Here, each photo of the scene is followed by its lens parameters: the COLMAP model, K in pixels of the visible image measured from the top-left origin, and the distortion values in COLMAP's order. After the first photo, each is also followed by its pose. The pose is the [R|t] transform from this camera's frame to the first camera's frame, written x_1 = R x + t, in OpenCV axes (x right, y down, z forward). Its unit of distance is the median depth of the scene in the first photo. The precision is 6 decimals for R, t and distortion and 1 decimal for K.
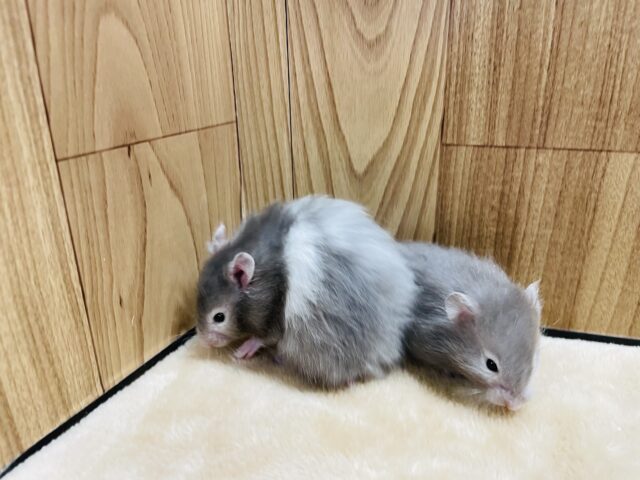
lens RADIAL K [[332.0, 0, 320.0], [0, 332.0, 240.0], [0, 0, 1]] dist [0.000012, -0.001043]
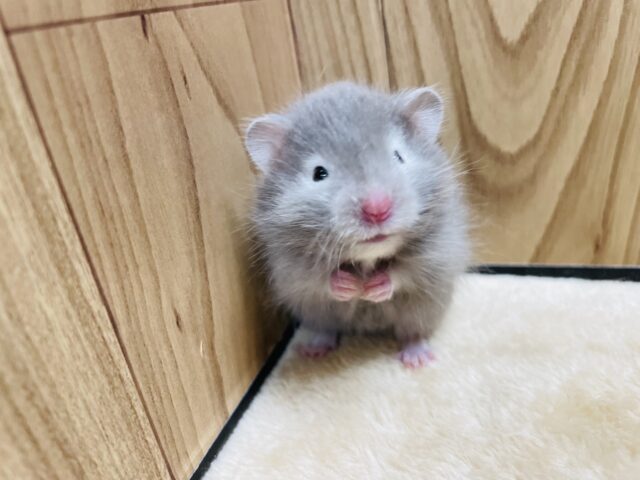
lens RADIAL K [[498.3, 0, 320.0], [0, 498.3, 240.0], [0, 0, 1]] dist [0.005290, -0.037583]
pose [[0.971541, -0.110643, -0.209442, -0.220381], [0.133280, 0.986299, 0.097210, 0.014767], [0.195817, -0.122358, 0.972977, 0.318494]]
